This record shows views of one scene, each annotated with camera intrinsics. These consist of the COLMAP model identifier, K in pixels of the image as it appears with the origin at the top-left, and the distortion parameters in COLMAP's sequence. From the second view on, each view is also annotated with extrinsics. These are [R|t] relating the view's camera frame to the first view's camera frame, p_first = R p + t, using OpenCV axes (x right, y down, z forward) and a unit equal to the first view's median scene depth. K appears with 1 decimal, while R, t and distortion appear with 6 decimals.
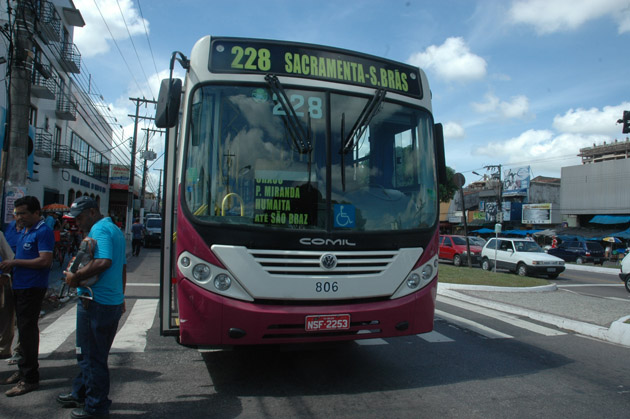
lens RADIAL K [[481.1, 0, 315.0], [0, 481.1, 209.5], [0, 0, 1]] dist [-0.054364, 0.003784]
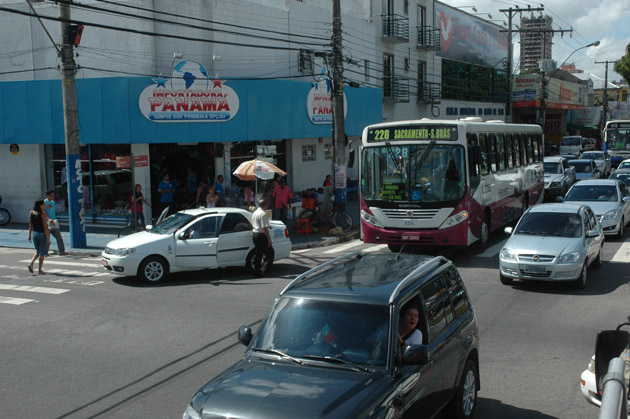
lens RADIAL K [[785.1, 0, 315.0], [0, 785.1, 209.5], [0, 0, 1]] dist [-0.000627, -0.001507]
pose [[0.751327, 0.005576, -0.659906, 2.389674], [0.074857, 0.992790, 0.093617, -0.340532], [0.655670, -0.119735, 0.745493, -2.435223]]
